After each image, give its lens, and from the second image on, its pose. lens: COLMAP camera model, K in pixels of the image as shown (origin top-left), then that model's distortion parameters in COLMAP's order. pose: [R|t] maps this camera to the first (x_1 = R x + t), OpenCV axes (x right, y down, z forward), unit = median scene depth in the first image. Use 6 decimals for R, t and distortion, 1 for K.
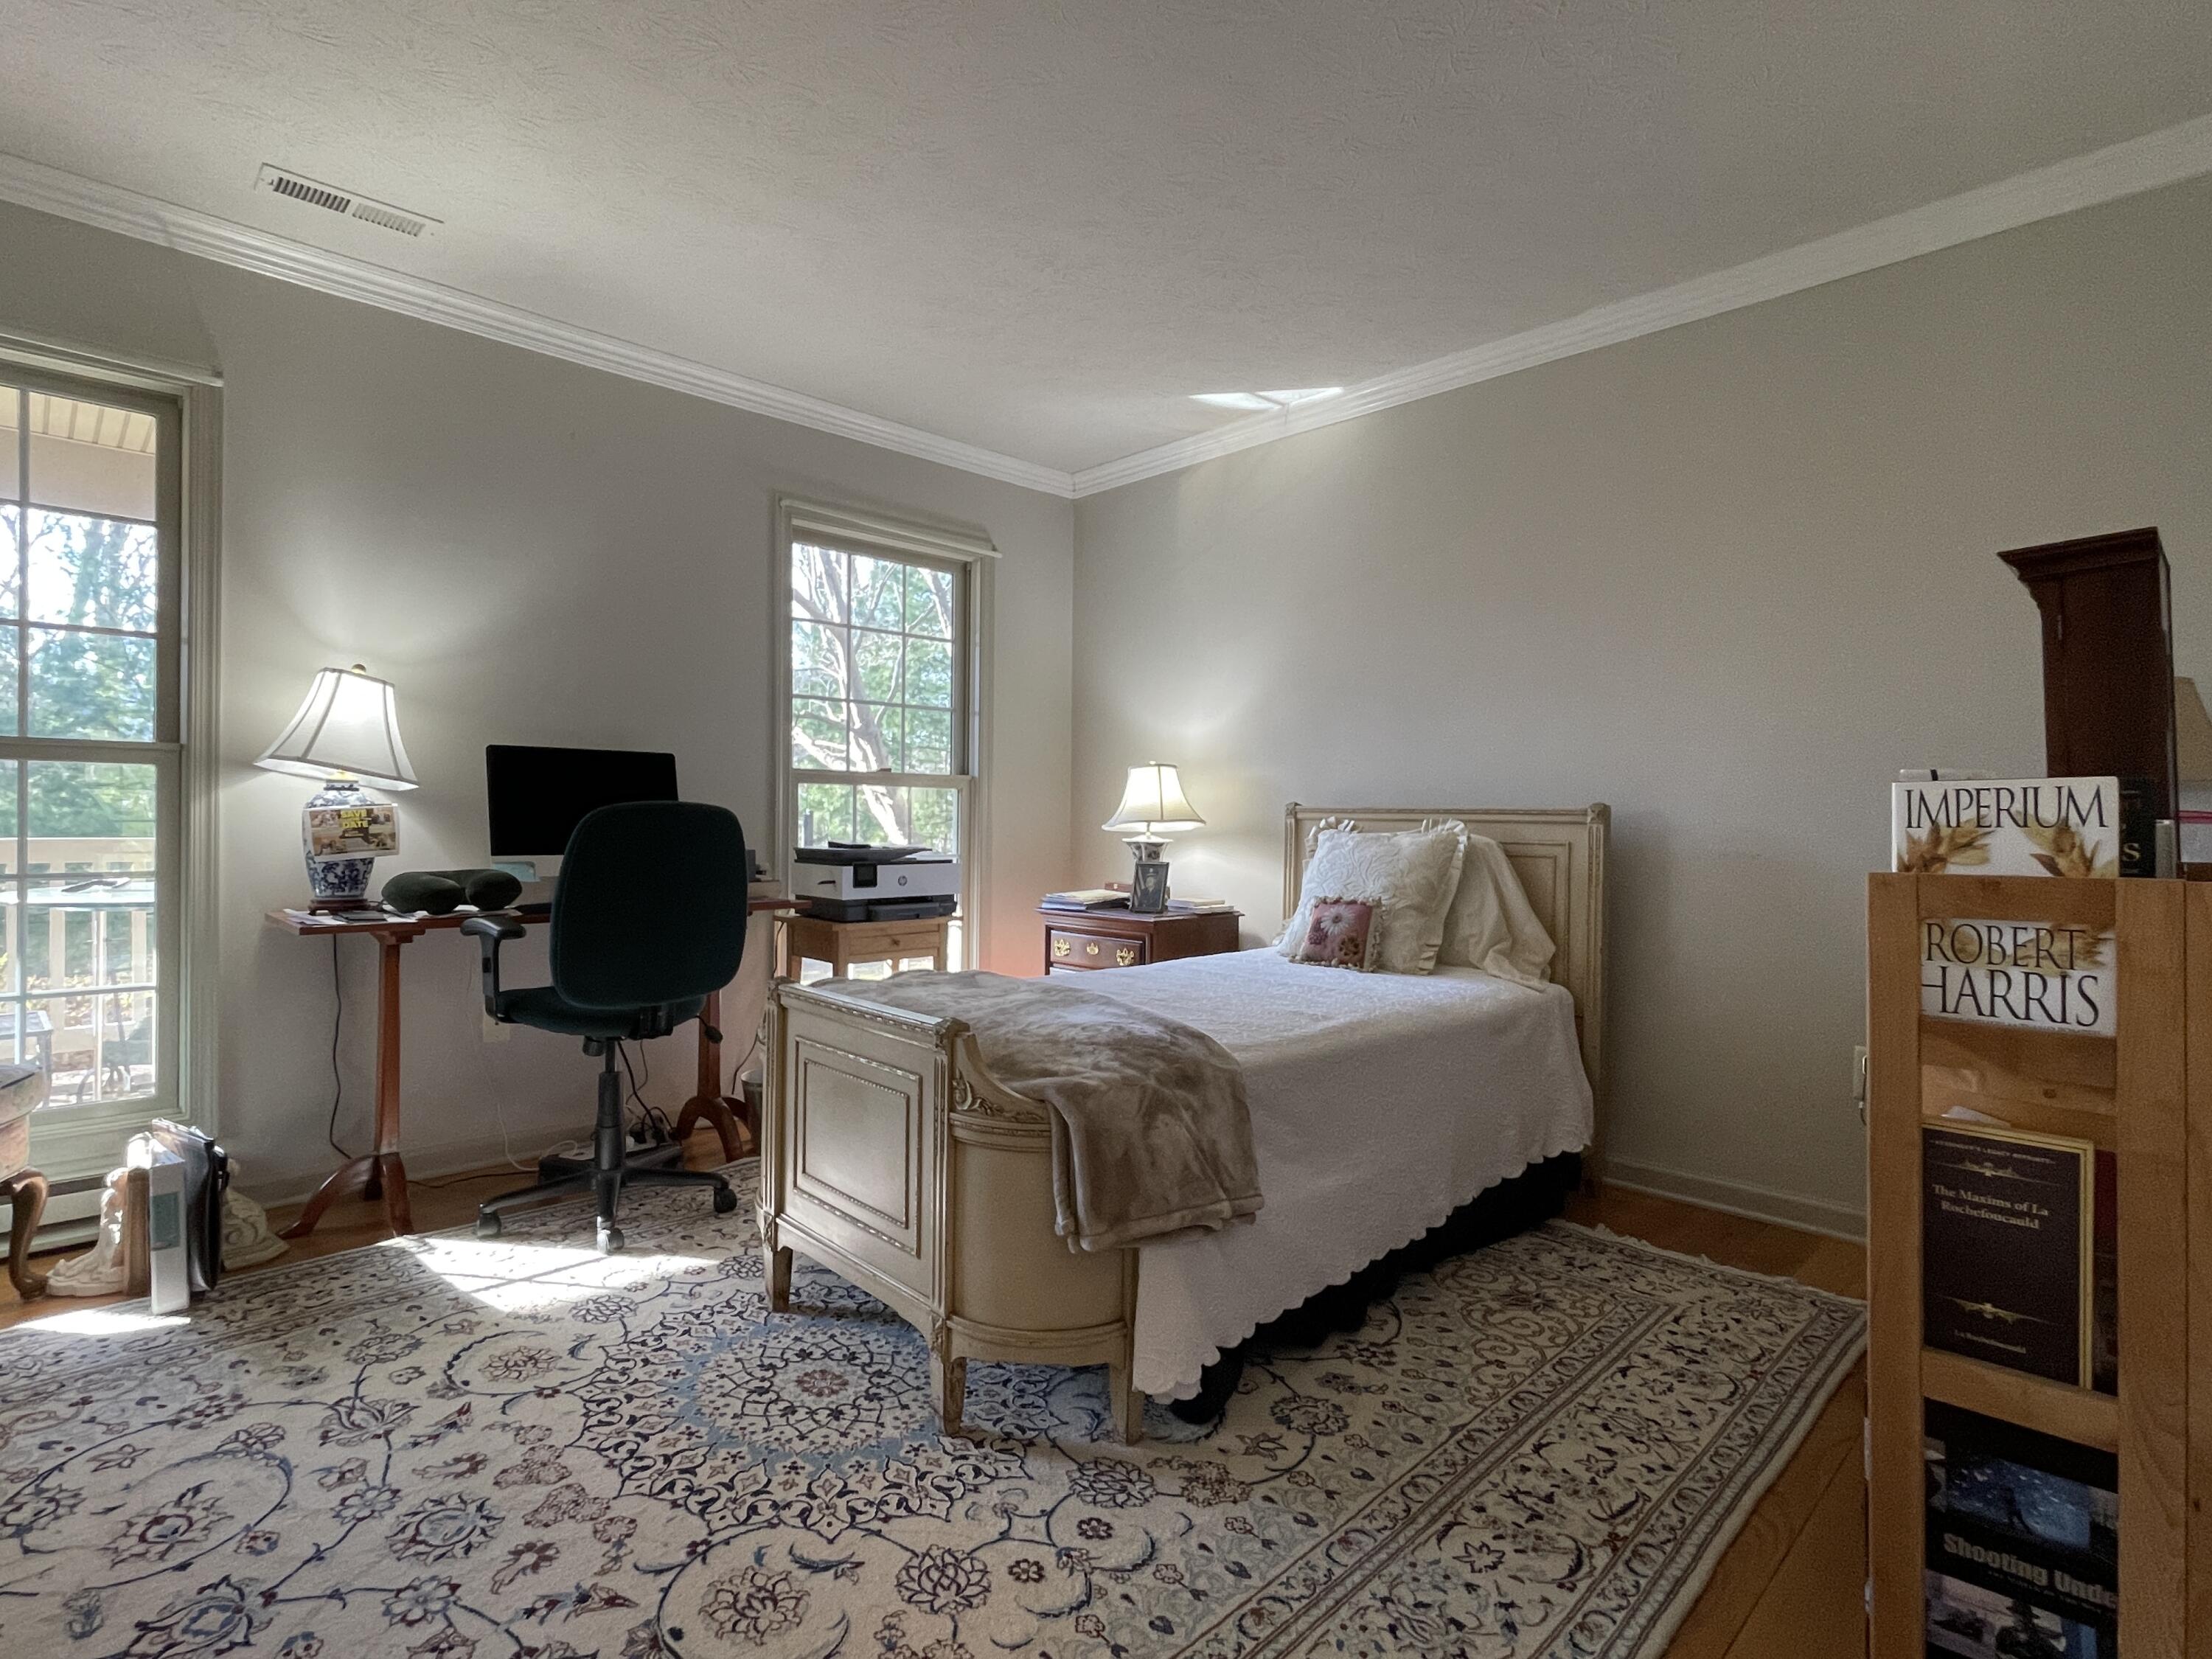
lens RADIAL K [[1114.5, 0, 1104.5], [0, 1114.5, 825.2], [0, 0, 1]] dist [-0.004915, 0.004568]
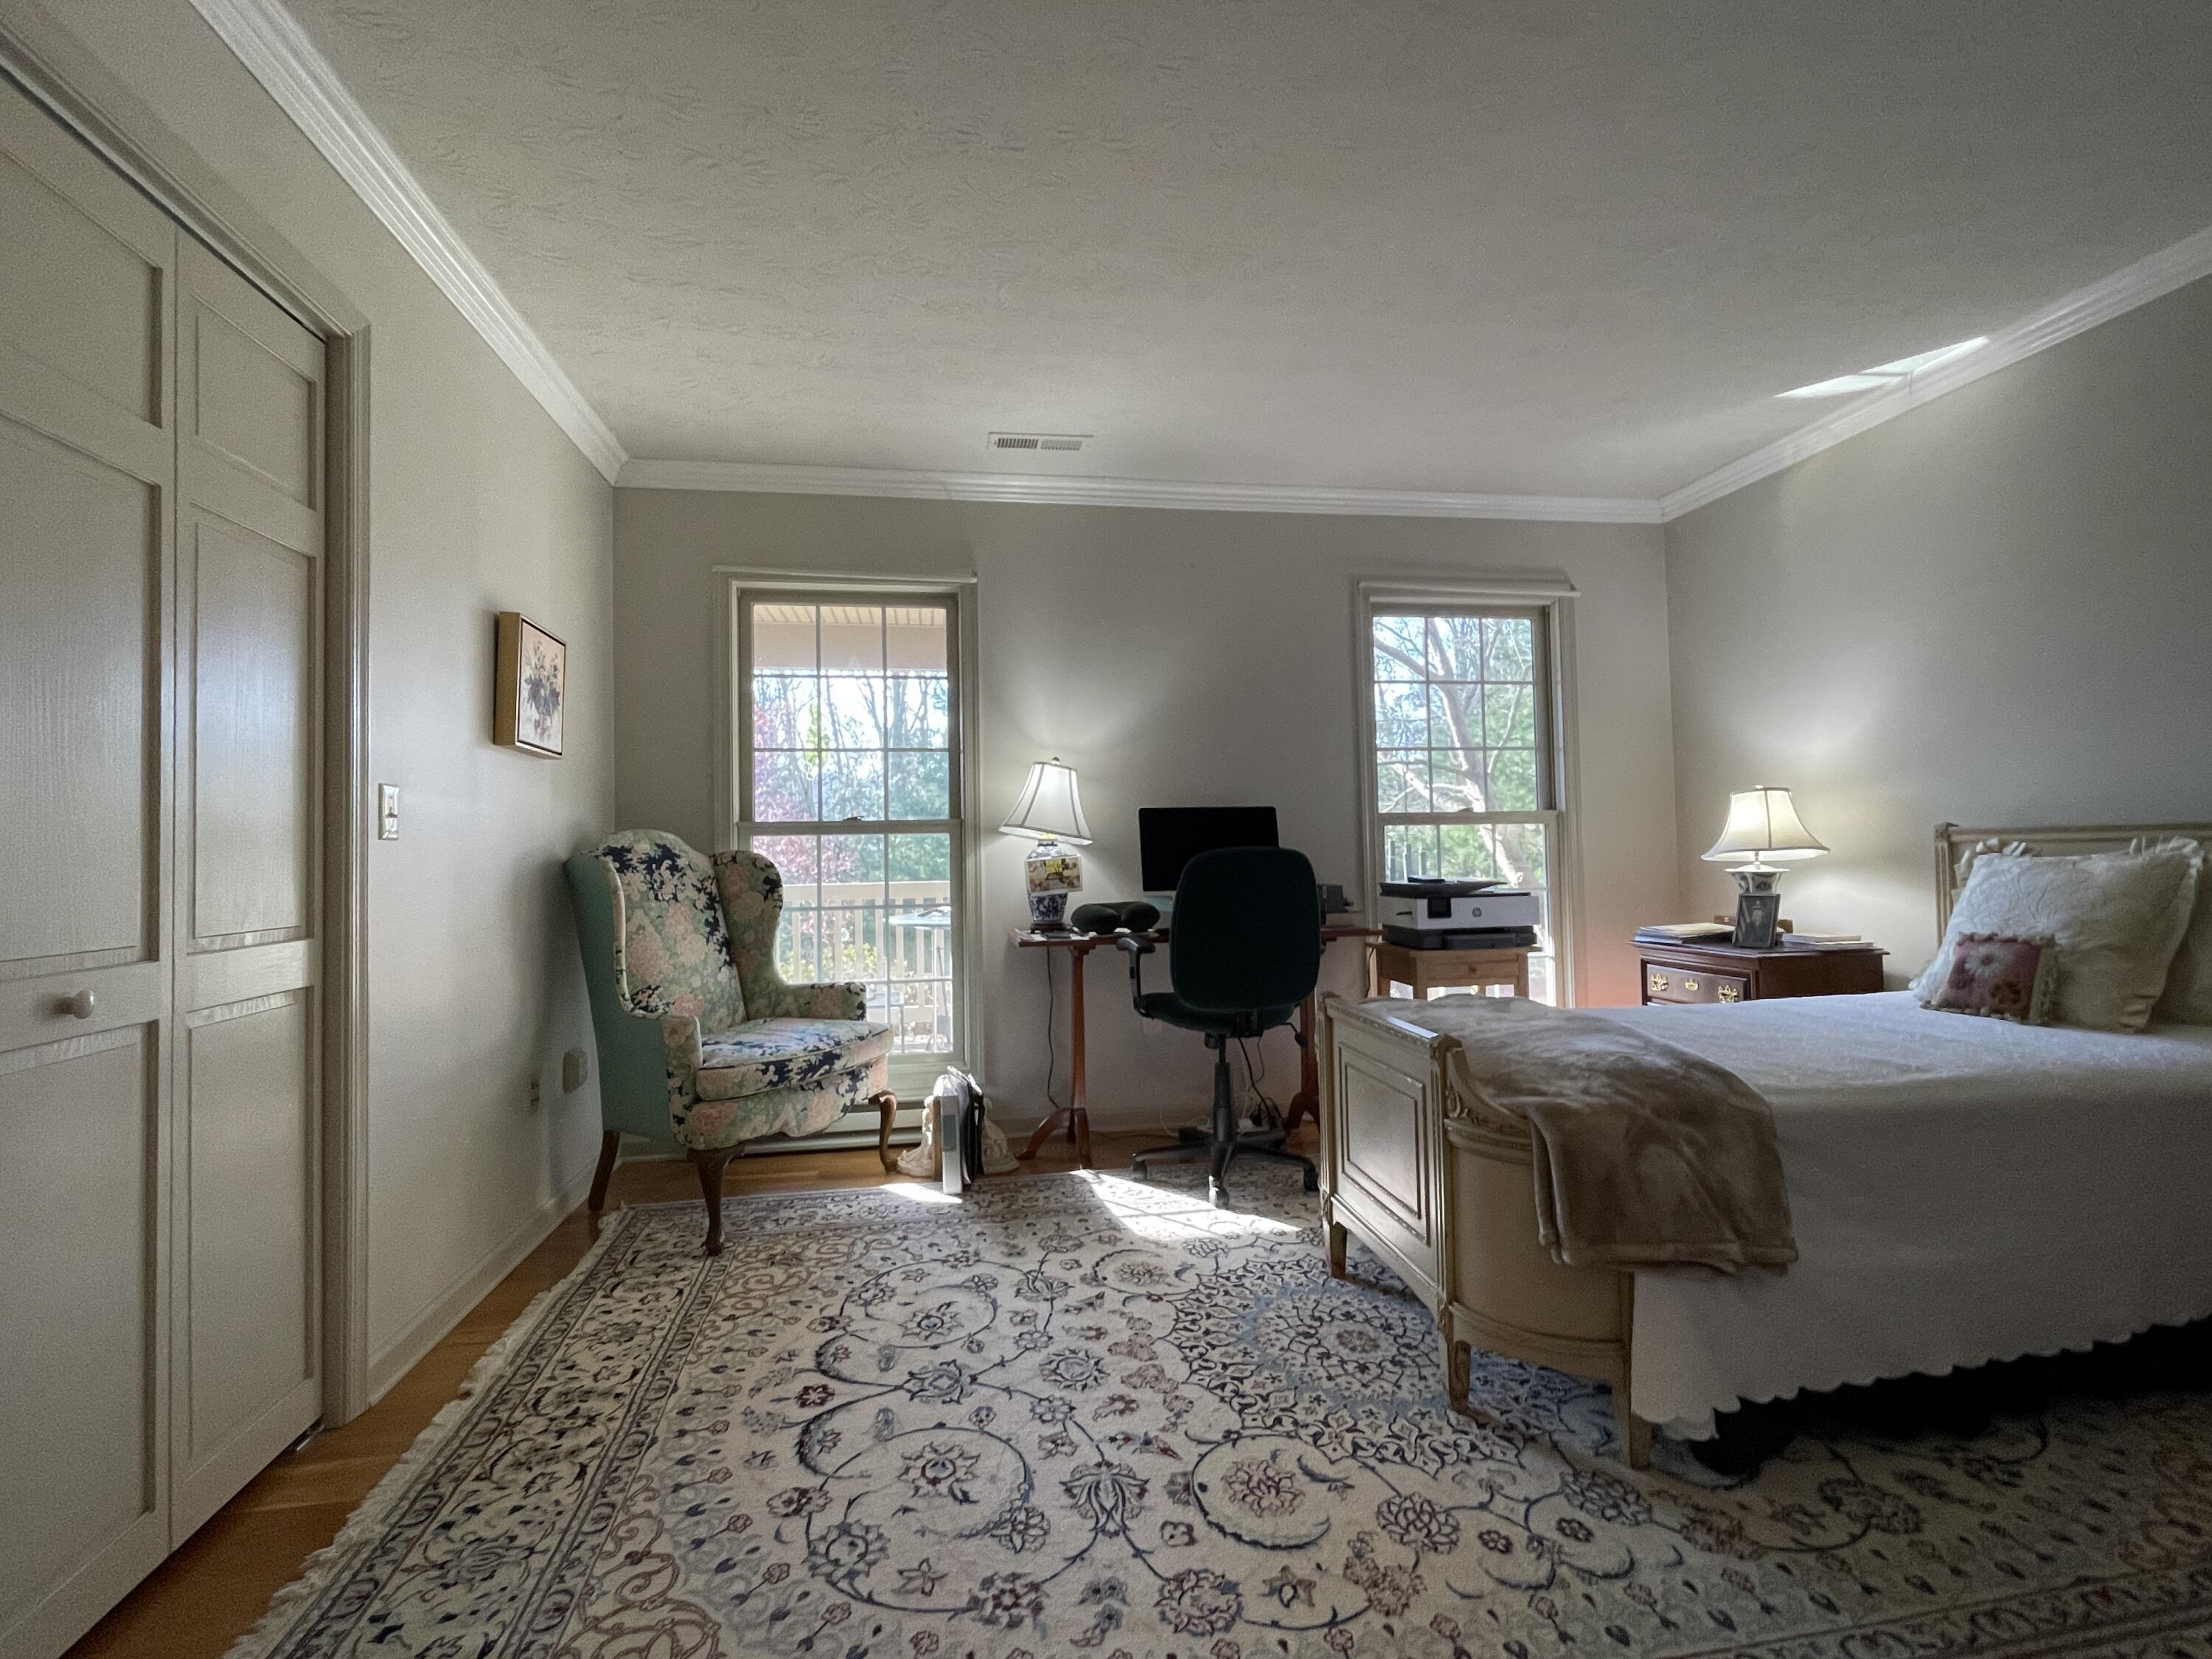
lens RADIAL K [[1024.4, 0, 1094.8], [0, 1024.4, 823.0], [0, 0, 1]] dist [-0.003682, 0.002145]
pose [[0.819650, -0.045351, -0.571067, 0.122721], [0.024212, 0.998713, -0.044561, -0.001737], [0.572353, 0.022697, 0.819693, -0.040180]]
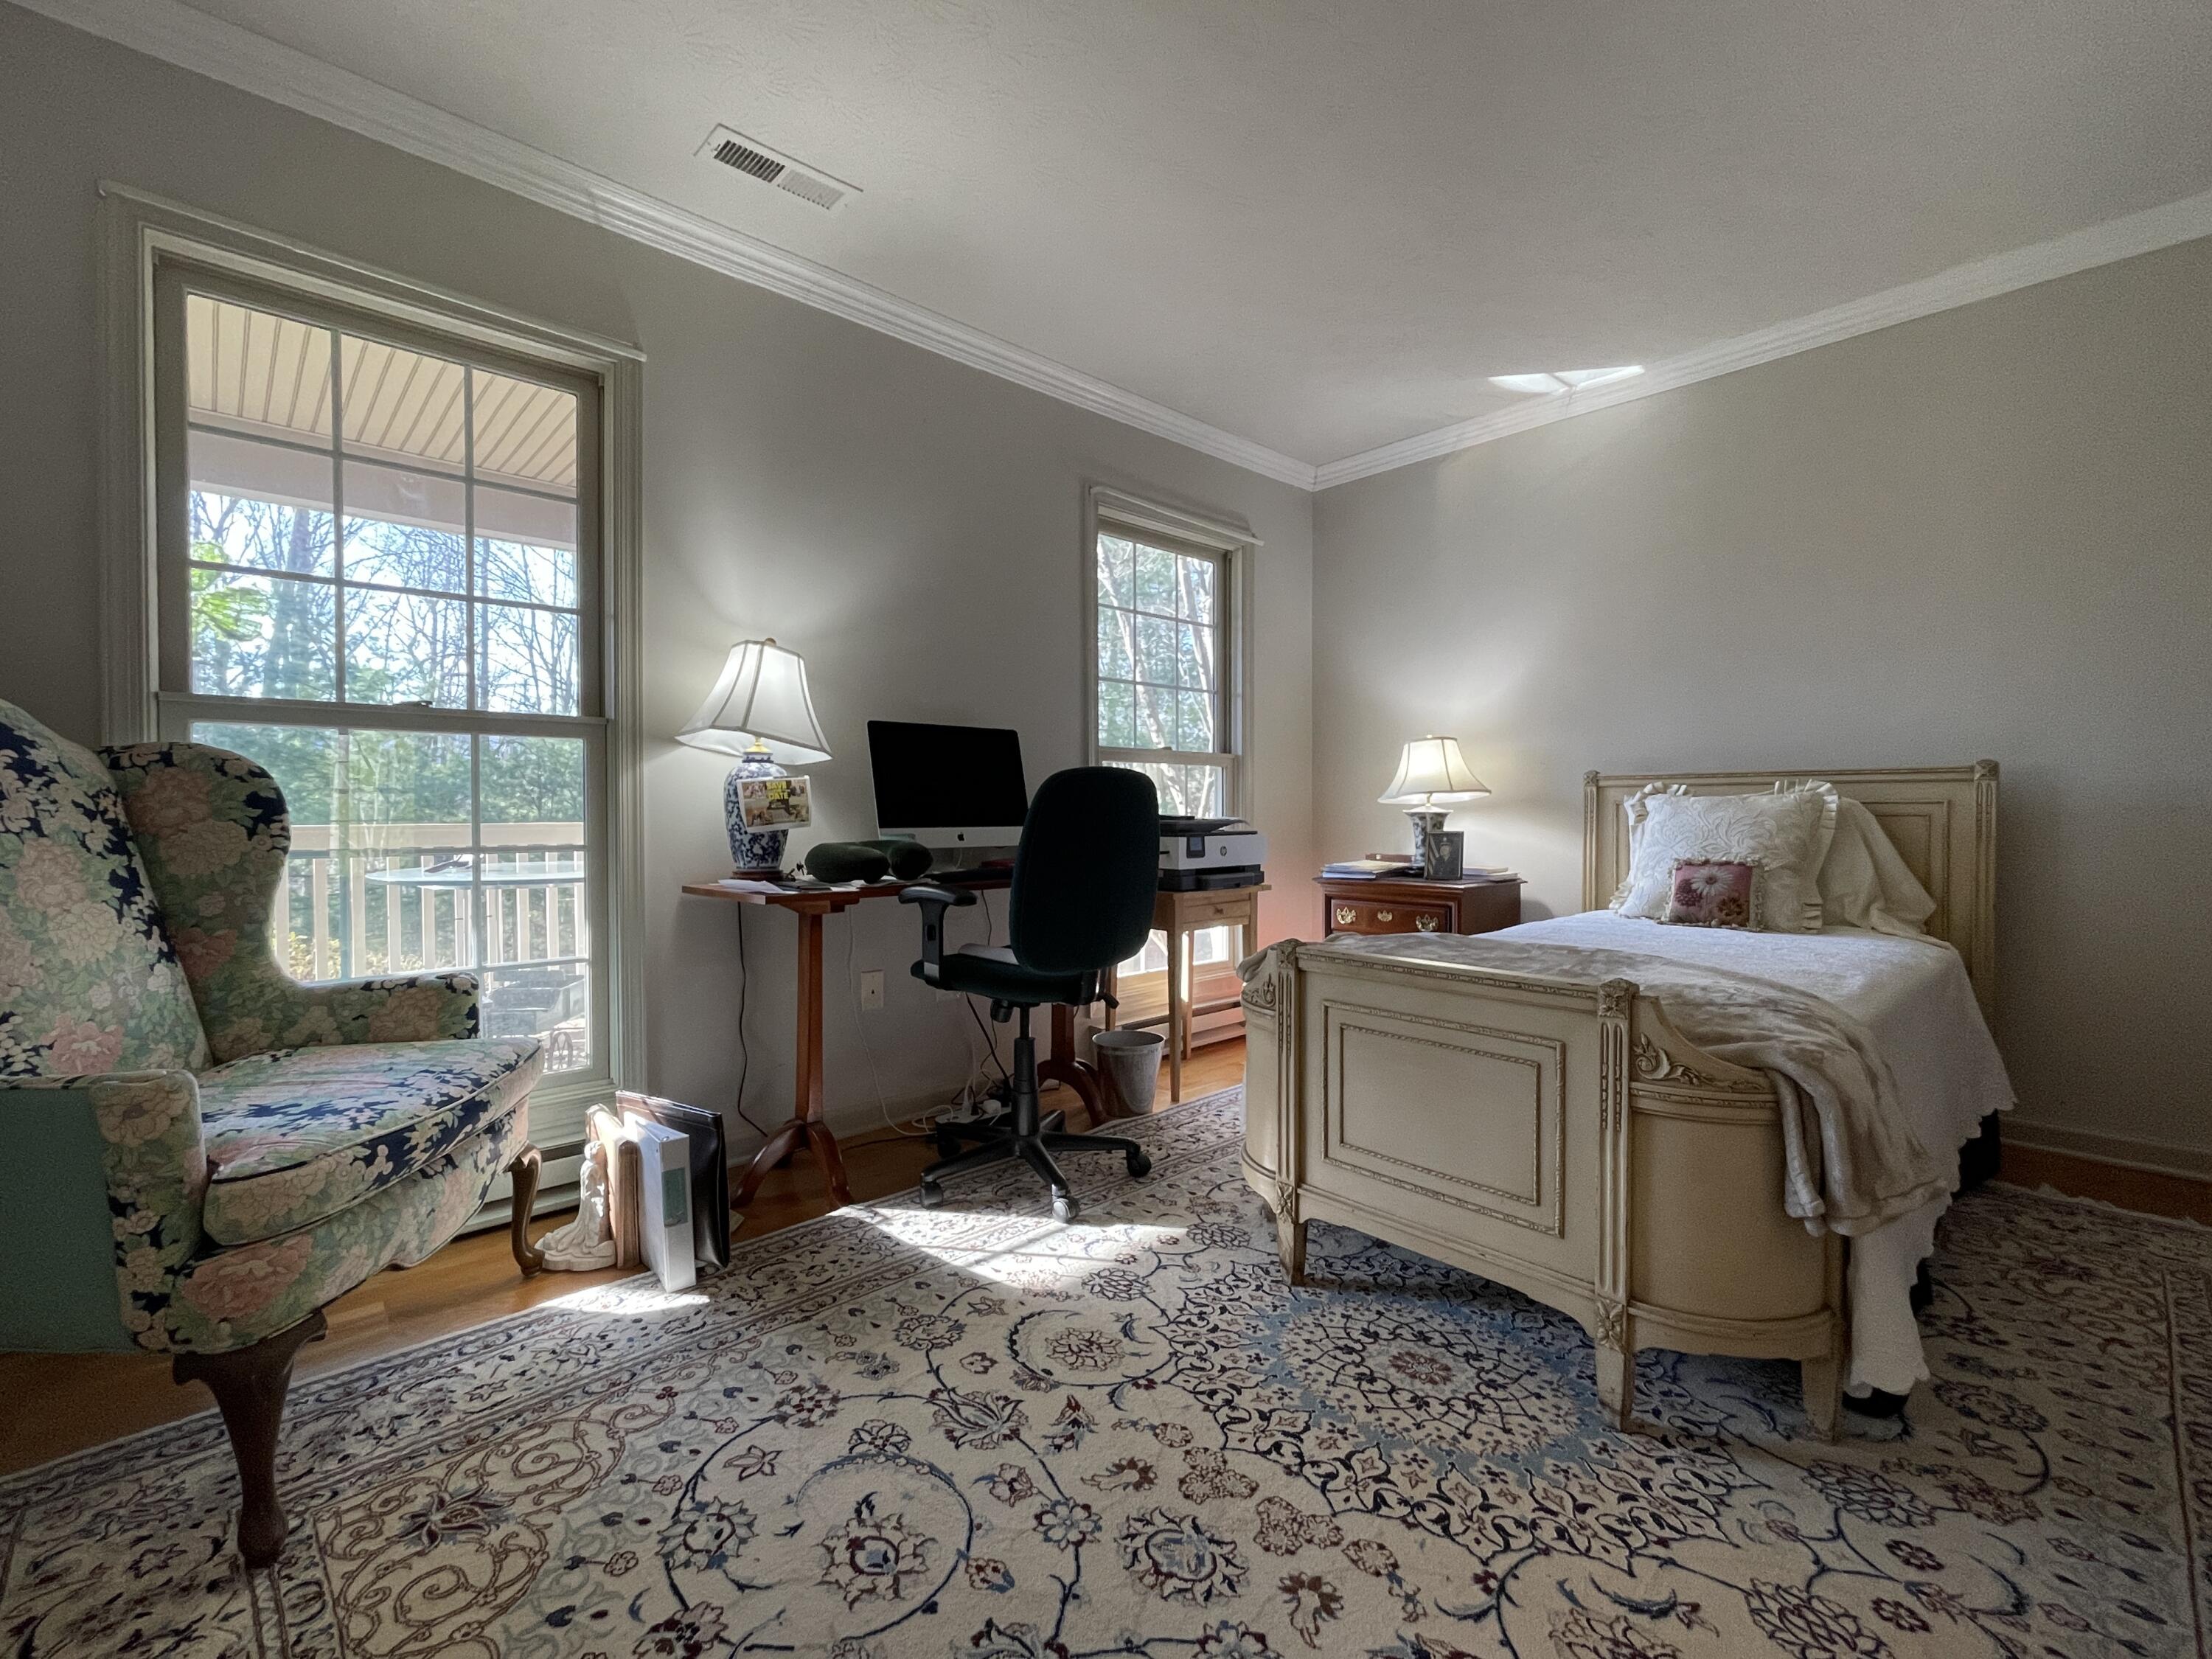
lens RADIAL K [[972.6, 0, 1123.8], [0, 972.6, 819.6], [0, 0, 1]] dist [-0.000842, 0.000230]
pose [[0.999716, -0.014010, -0.019293, -0.370812], [0.014070, 0.999897, 0.002990, 0.024231], [0.019249, -0.003261, 0.999809, 0.135391]]
